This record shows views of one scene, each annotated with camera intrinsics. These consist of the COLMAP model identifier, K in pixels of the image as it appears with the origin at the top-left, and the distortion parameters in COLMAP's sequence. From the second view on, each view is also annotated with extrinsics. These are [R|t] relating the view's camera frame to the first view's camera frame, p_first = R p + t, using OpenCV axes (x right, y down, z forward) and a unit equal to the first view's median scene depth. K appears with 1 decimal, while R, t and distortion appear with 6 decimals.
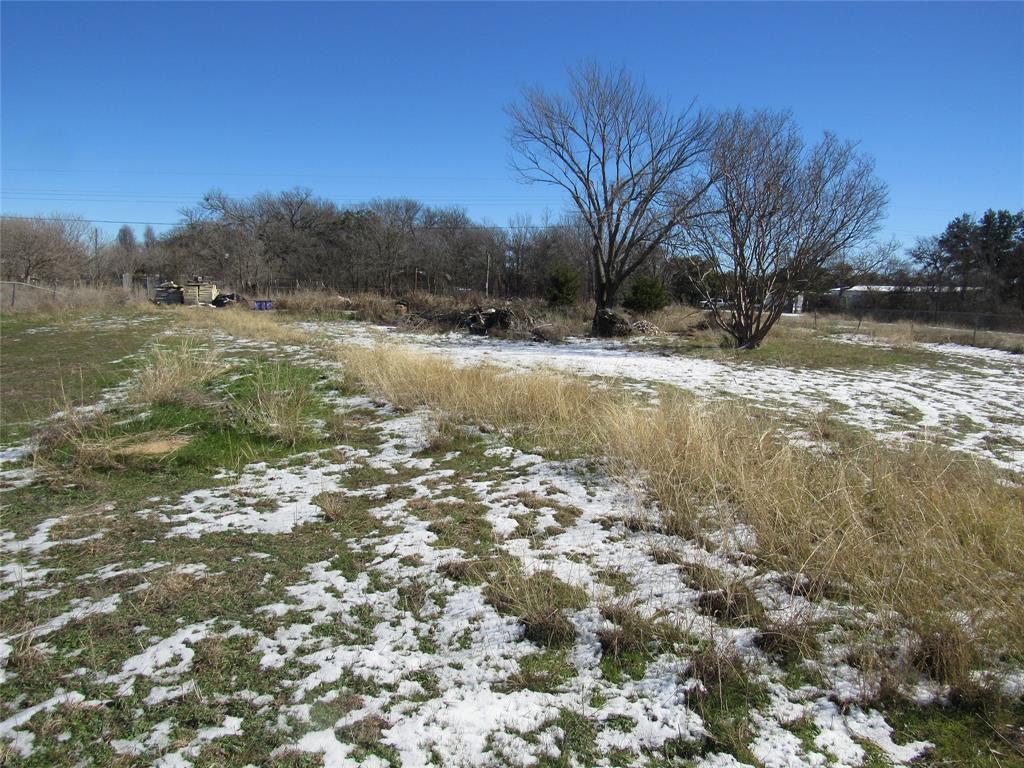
lens RADIAL K [[725.1, 0, 512.0], [0, 725.1, 384.0], [0, 0, 1]] dist [-0.033396, 0.006518]
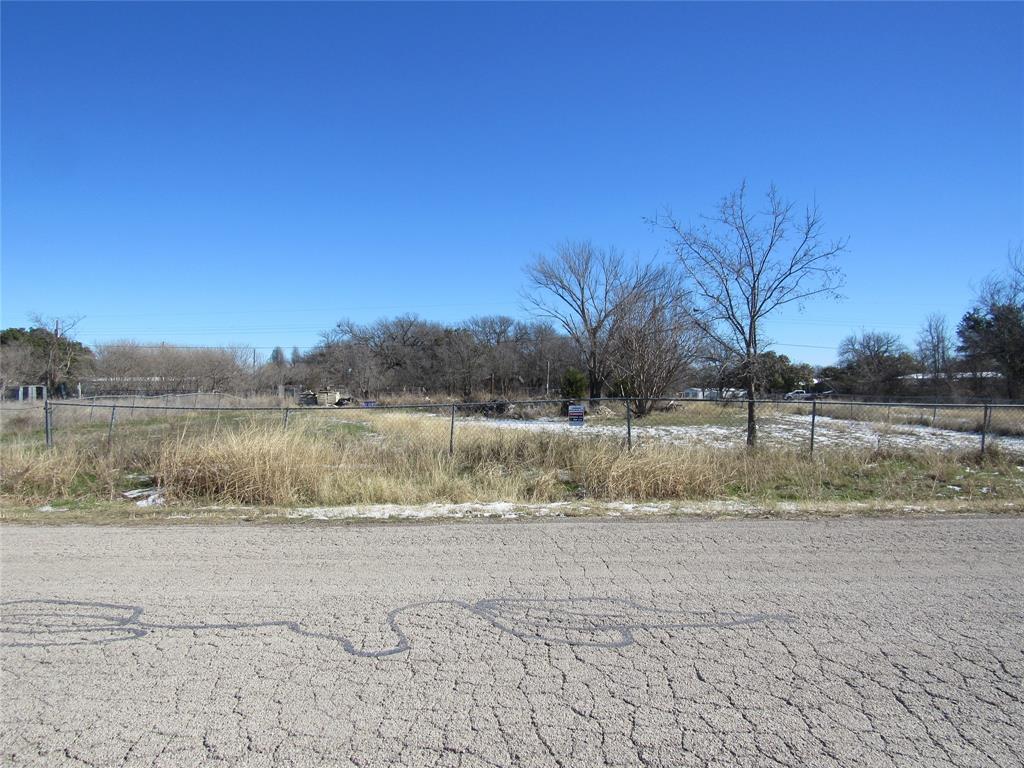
lens RADIAL K [[725.1, 0, 512.0], [0, 725.1, 384.0], [0, 0, 1]] dist [-0.033396, 0.006518]
pose [[0.985150, -0.033506, -0.168392, 0.093297], [0.010006, 0.990310, -0.138512, 0.027456], [0.171402, 0.134770, 0.975940, -0.190623]]
